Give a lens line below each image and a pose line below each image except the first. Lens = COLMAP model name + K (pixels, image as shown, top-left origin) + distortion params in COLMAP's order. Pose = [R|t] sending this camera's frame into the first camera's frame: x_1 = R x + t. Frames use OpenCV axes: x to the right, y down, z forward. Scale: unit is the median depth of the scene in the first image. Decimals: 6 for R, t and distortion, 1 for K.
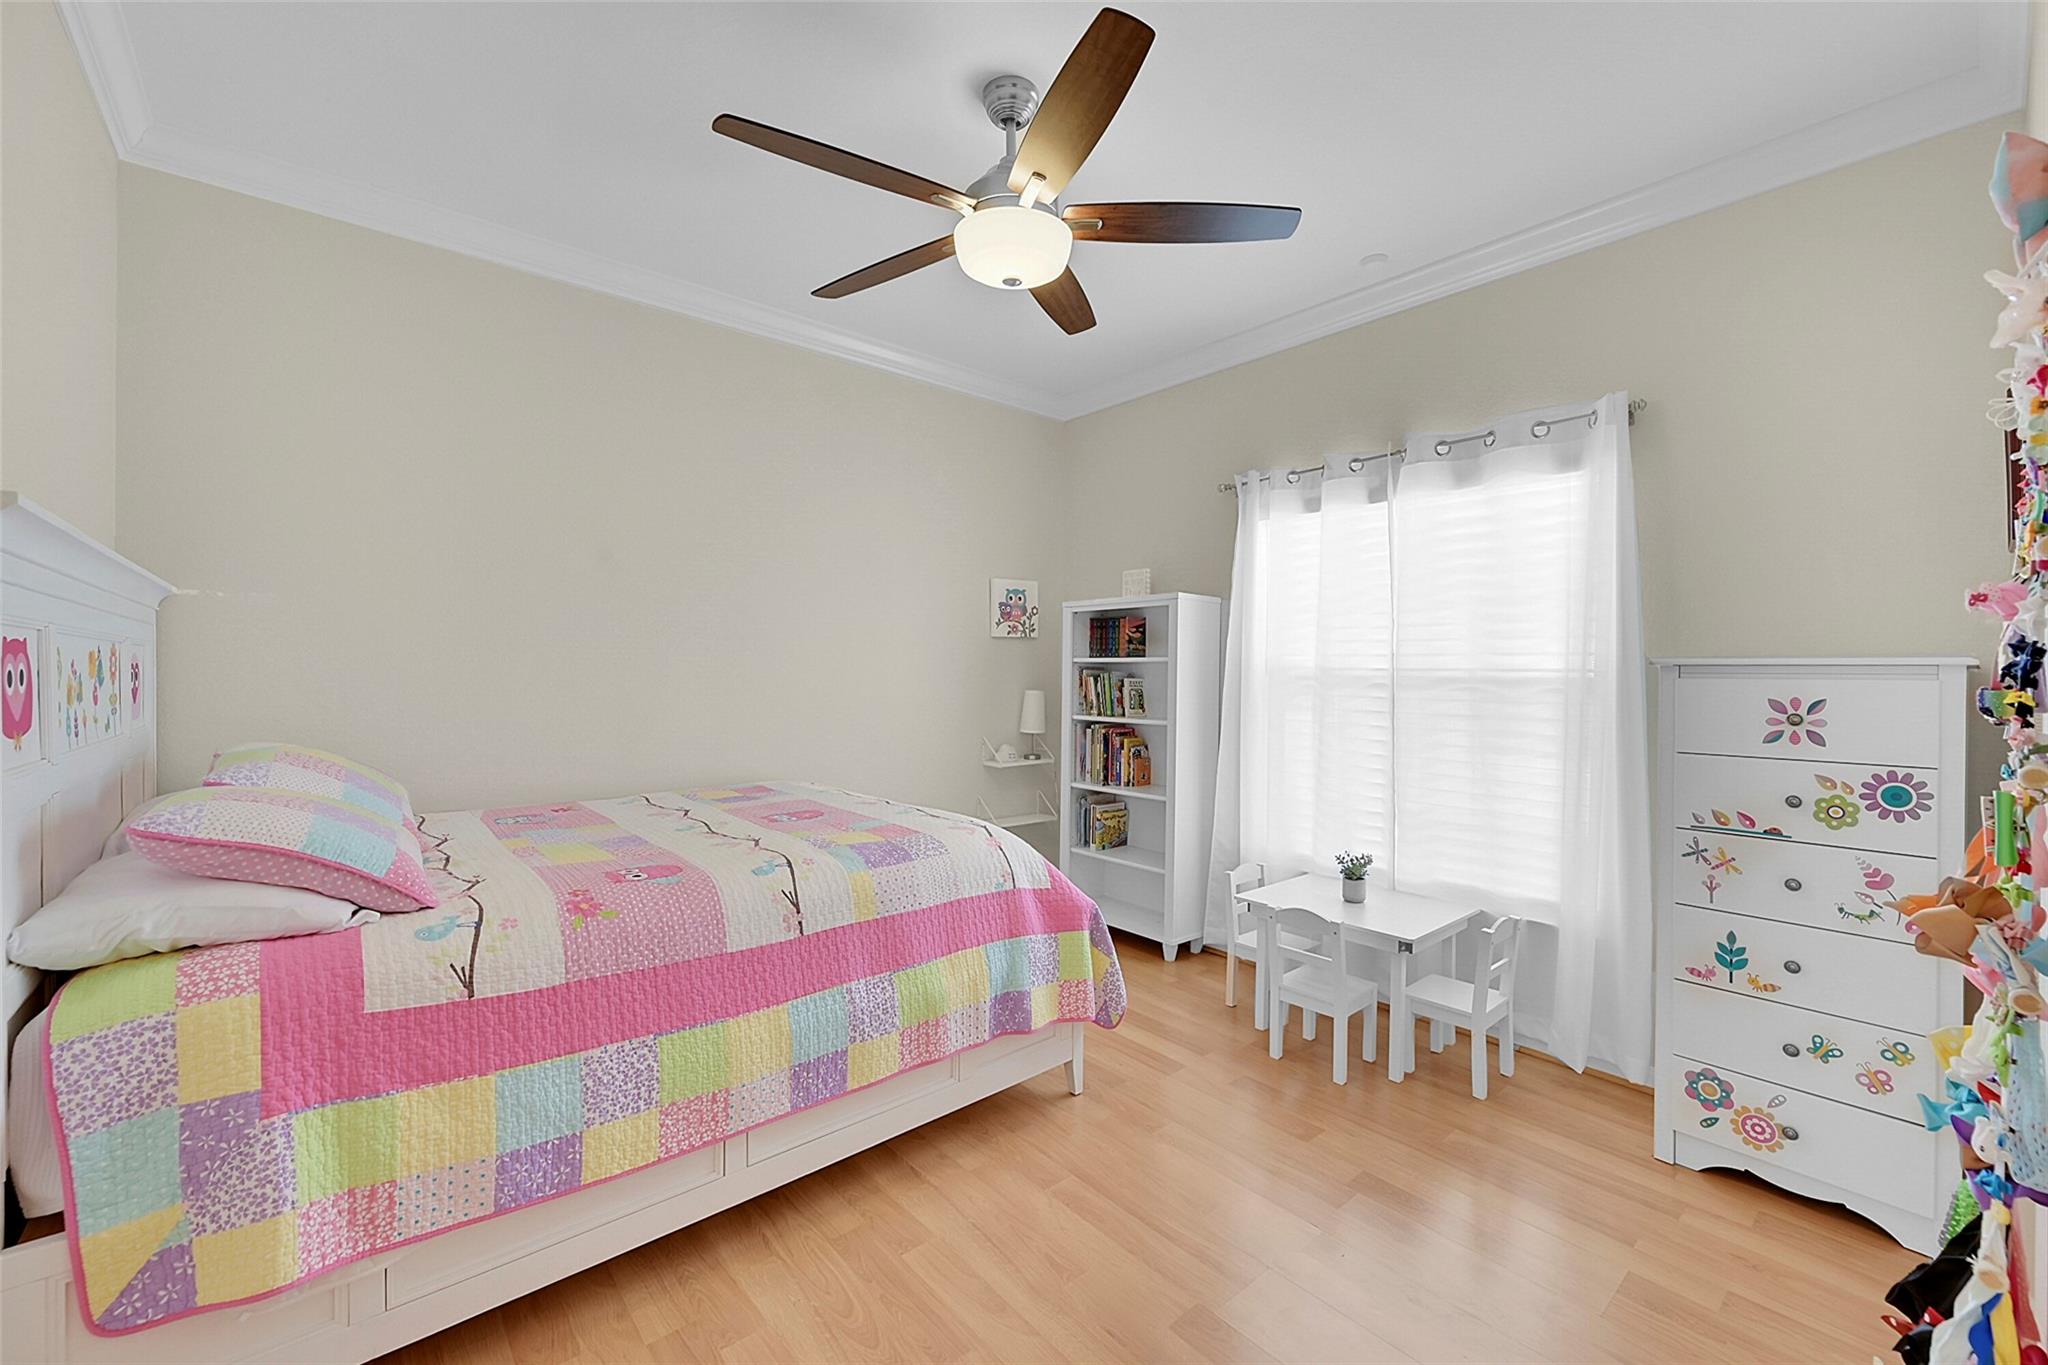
lens RADIAL K [[834.7, 0, 1014.0], [0, 834.7, 678.3], [0, 0, 1]] dist [-0.001861, 0.000779]
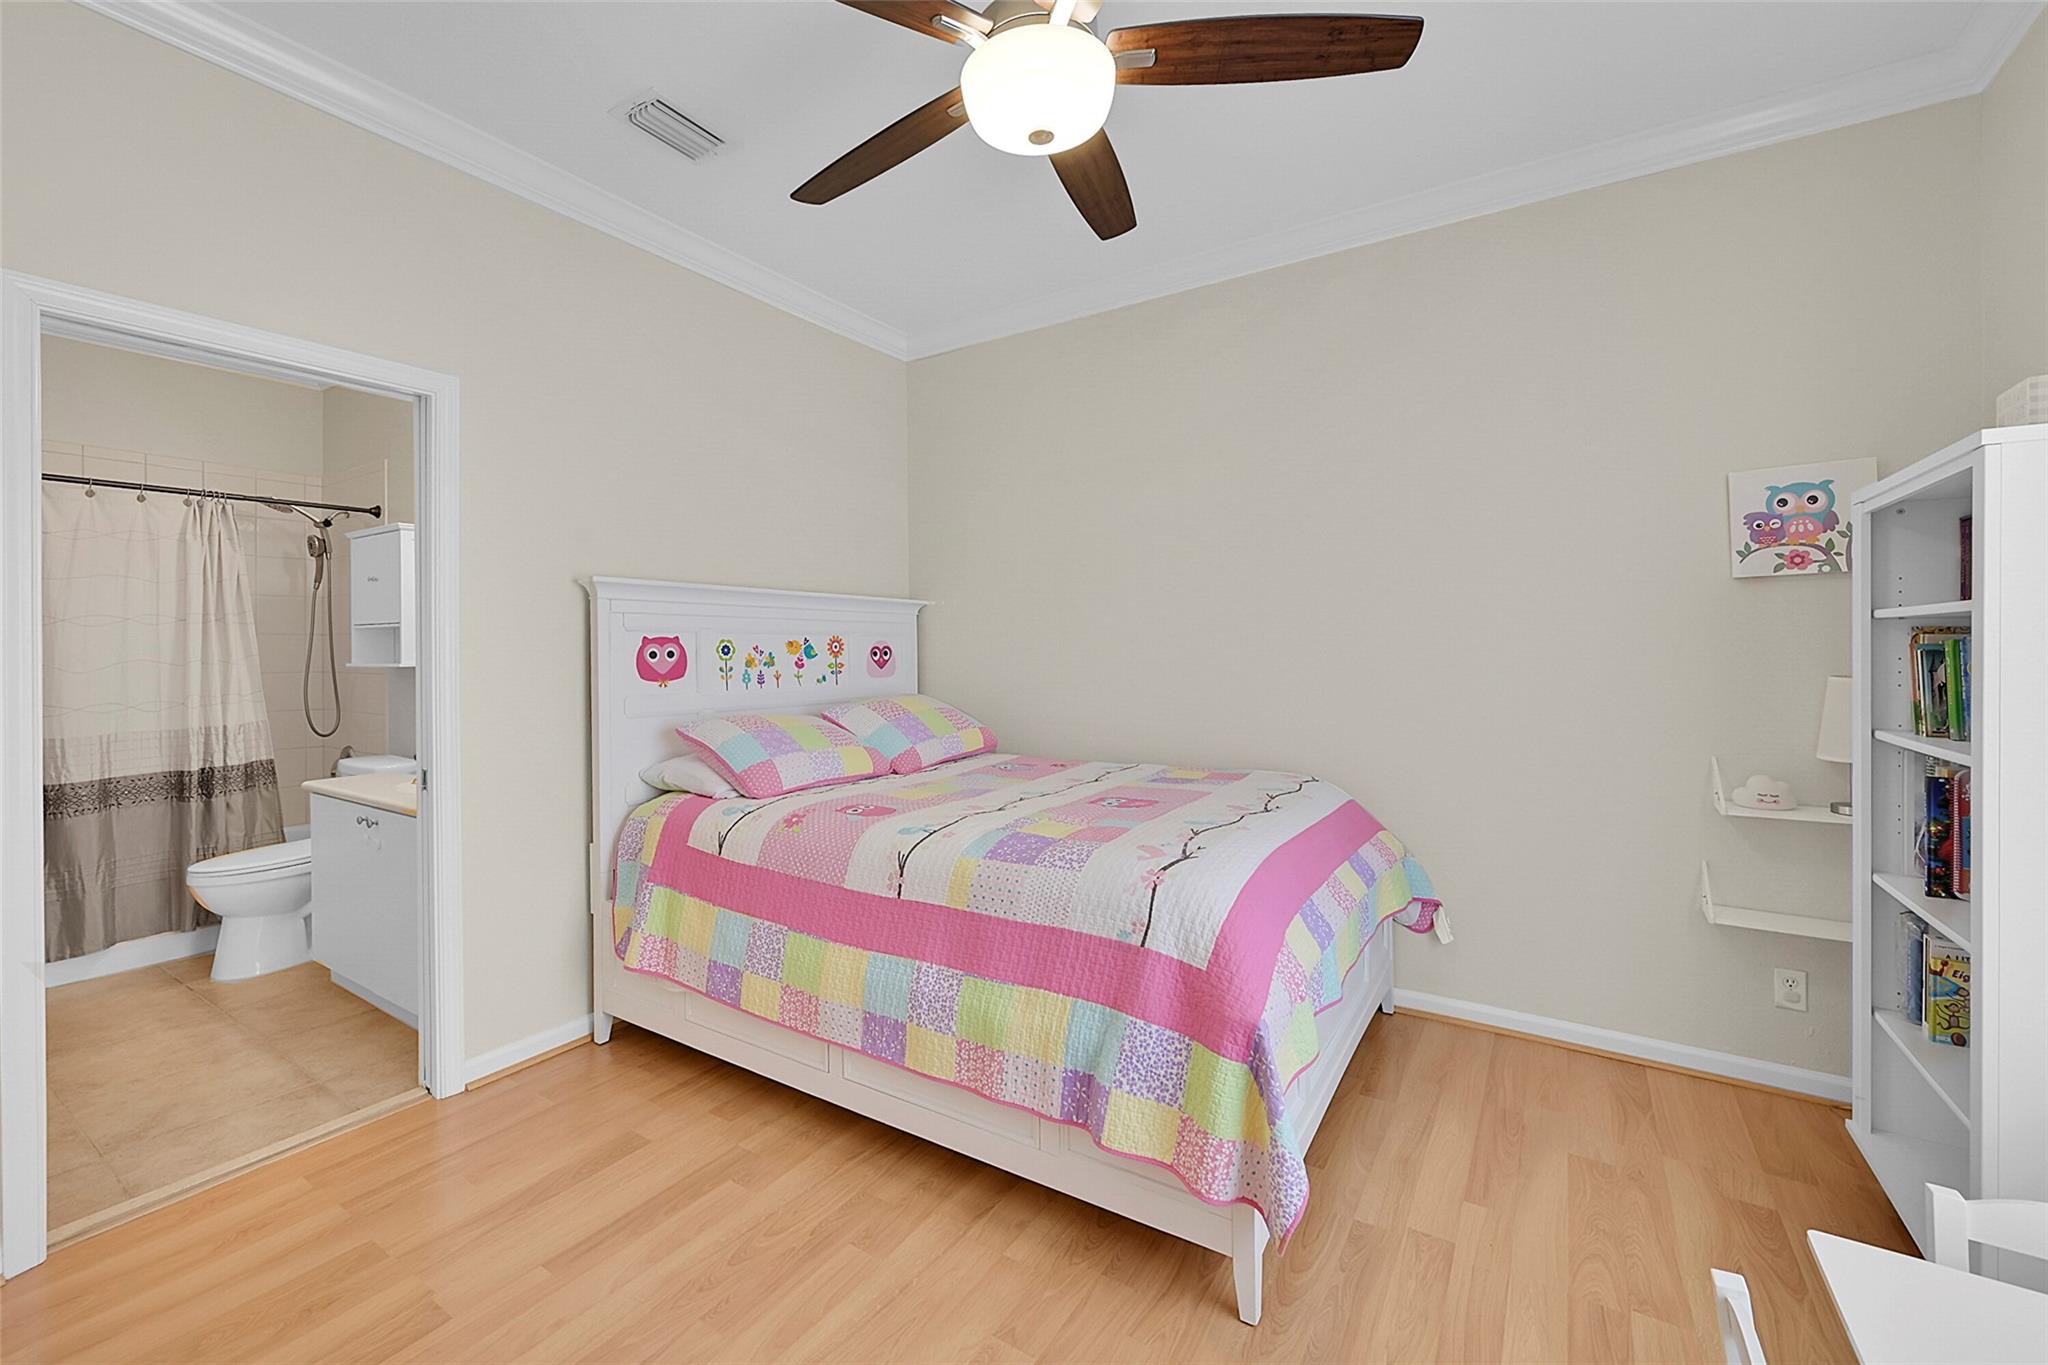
lens RADIAL K [[834.7, 0, 1023.9], [0, 834.7, 648.4], [0, 0, 1]] dist [-0.001861, 0.000779]
pose [[0.290718, -0.004458, -0.956798, 0.811999], [0.000785, 0.999990, -0.004420, -0.002384], [0.956808, 0.000534, 0.290719, 0.854745]]
